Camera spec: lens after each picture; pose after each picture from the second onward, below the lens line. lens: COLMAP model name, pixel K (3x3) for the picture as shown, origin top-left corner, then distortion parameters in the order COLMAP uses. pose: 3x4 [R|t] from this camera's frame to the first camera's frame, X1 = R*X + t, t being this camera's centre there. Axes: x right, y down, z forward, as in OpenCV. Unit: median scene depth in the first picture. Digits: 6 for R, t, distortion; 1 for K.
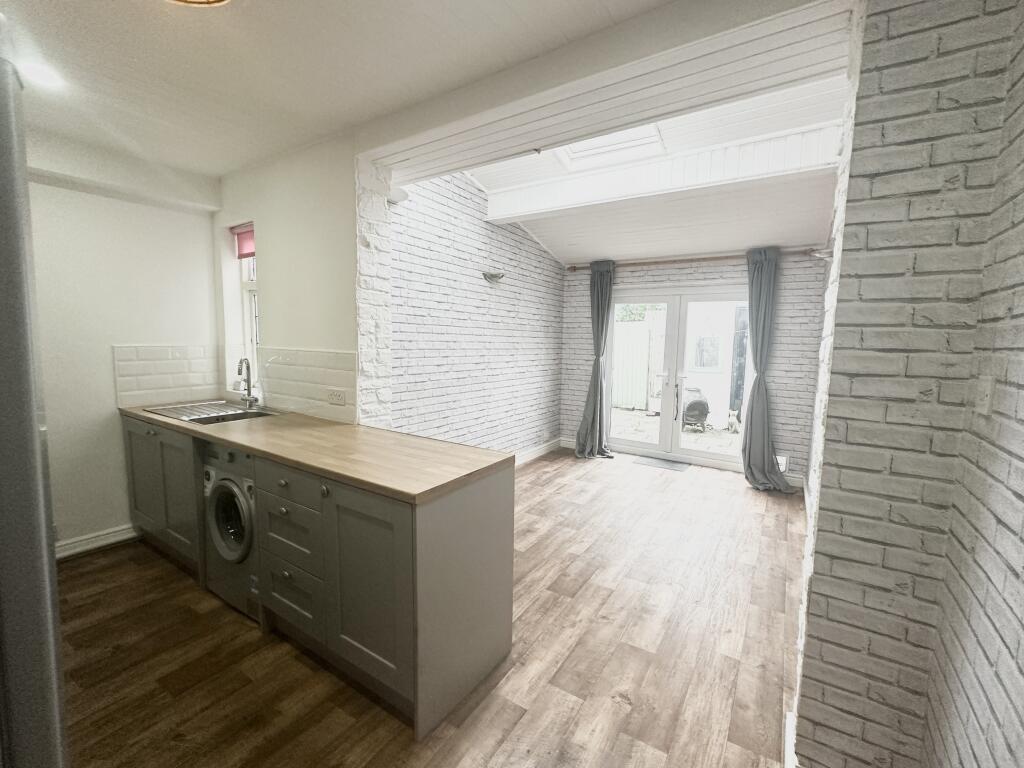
lens RADIAL K [[444.2, 0, 513.3], [0, 444.2, 384.1], [0, 0, 1]] dist [-0.000390, -0.000229]
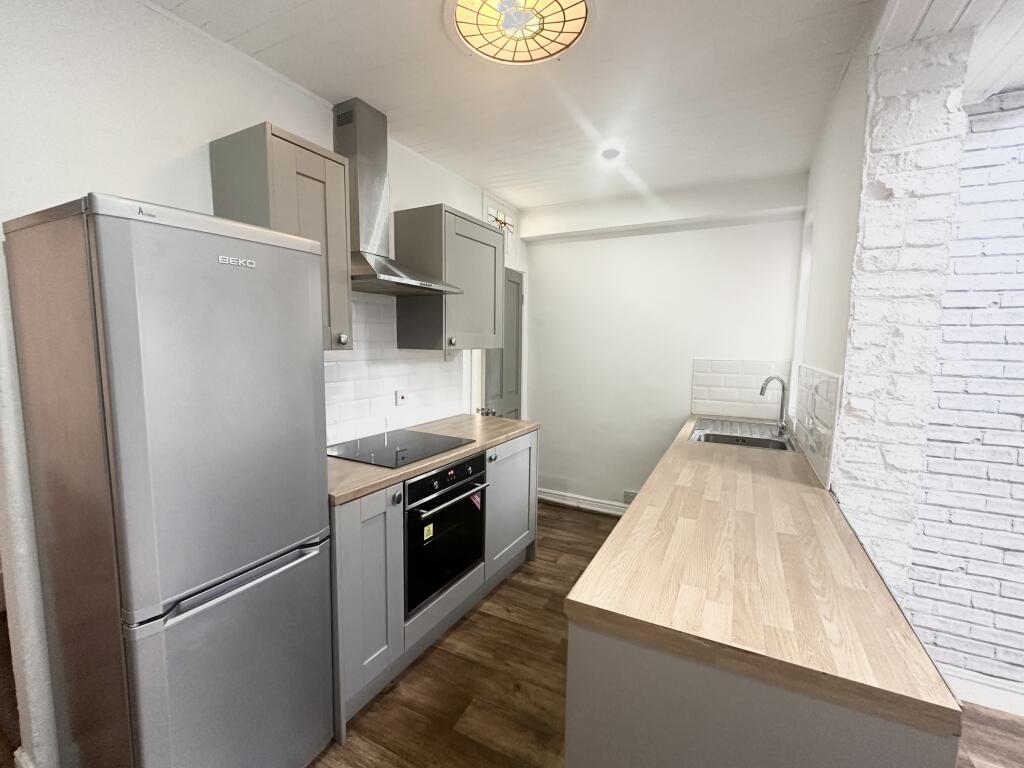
lens RADIAL K [[444.2, 0, 513.3], [0, 444.2, 384.1], [0, 0, 1]] dist [-0.000390, -0.000229]
pose [[0.106566, 0.081232, -0.990982, 0.128304], [-0.118382, 0.990605, 0.068471, -0.029626], [0.987233, 0.110018, 0.115181, 0.284132]]
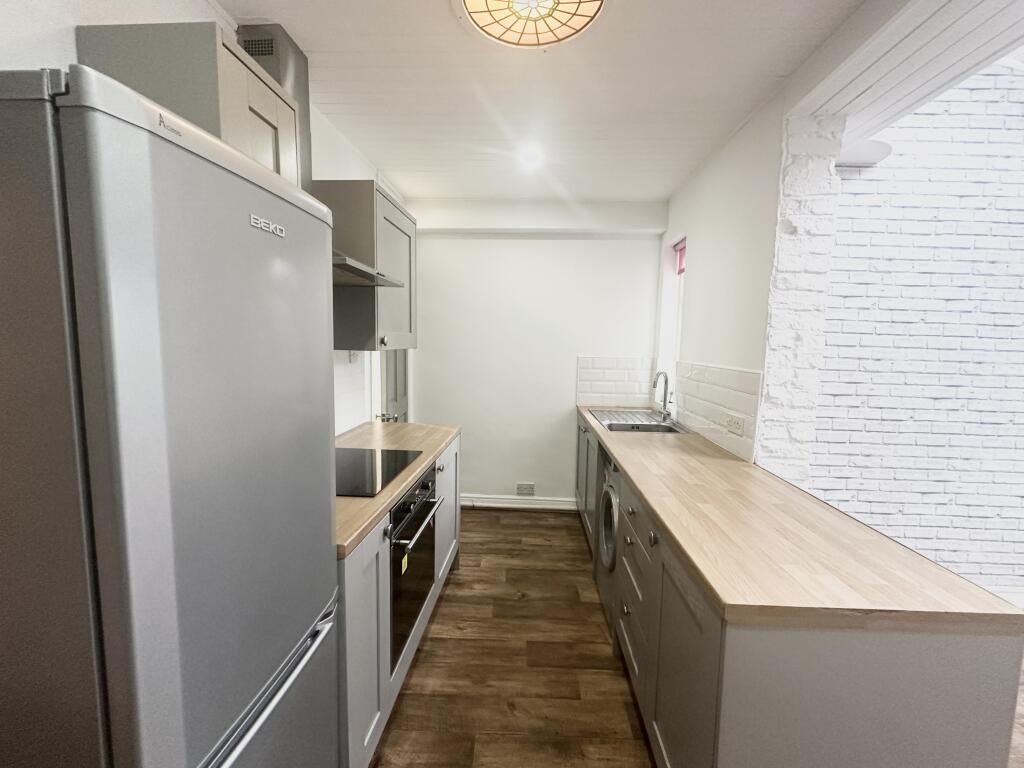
lens RADIAL K [[433.7, 0, 514.1], [0, 433.7, 383.8], [0, 0, 1]] dist [0.000309, -0.000178]
pose [[0.519262, 0.078983, -0.850958, 0.042911], [-0.103254, 0.994224, 0.029275, -0.016836], [0.848355, 0.072663, 0.524418, 0.138191]]
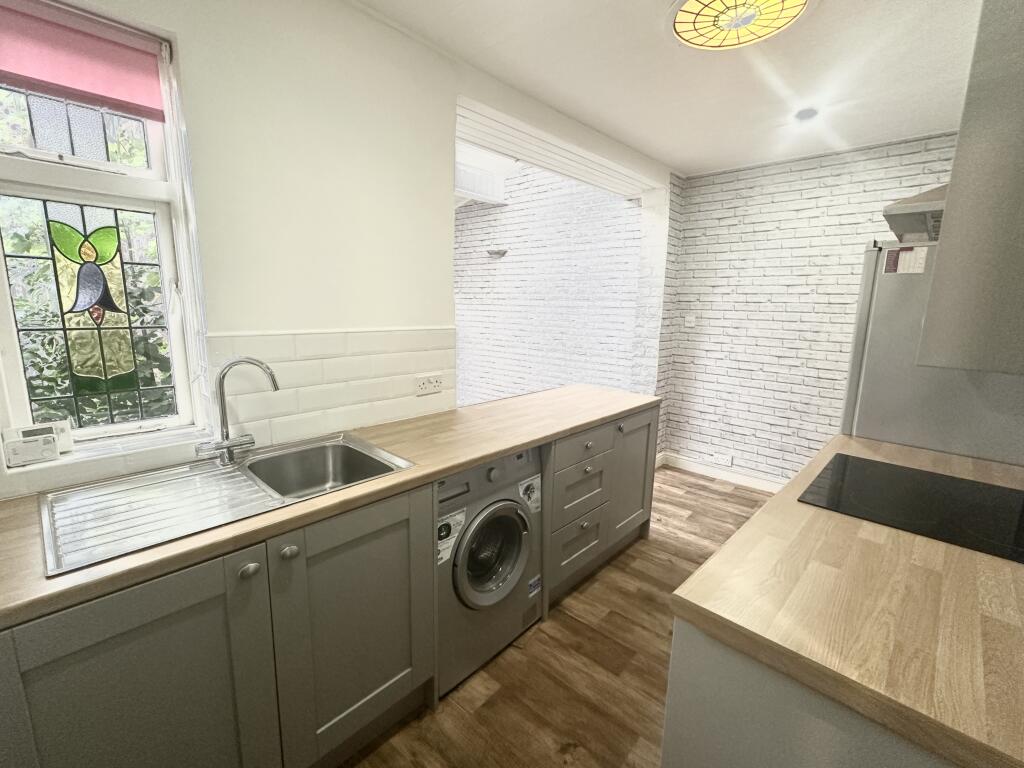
lens RADIAL K [[444.2, 0, 513.3], [0, 444.2, 384.1], [0, 0, 1]] dist [-0.000390, -0.000229]
pose [[0.175258, -0.206997, 0.962516, -0.704786], [0.069874, 0.977797, 0.197561, -0.068212], [-0.982040, 0.032631, 0.185831, 0.440285]]
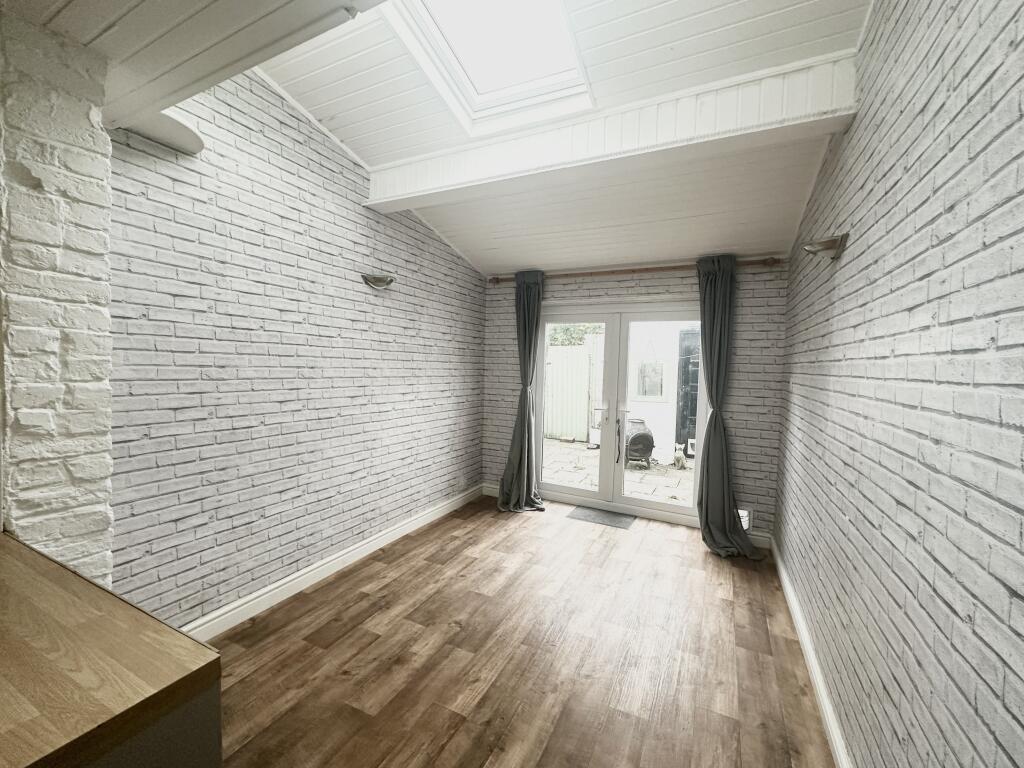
lens RADIAL K [[432.5, 0, 512.0], [0, 432.5, 384.0], [0, 0, 1]] dist [-0.000776, -0.000087]
pose [[0.994216, 0.002155, 0.107378, 0.104050], [0.003563, 0.998586, -0.053033, -0.029675], [-0.107341, 0.053109, 0.992803, 0.267127]]
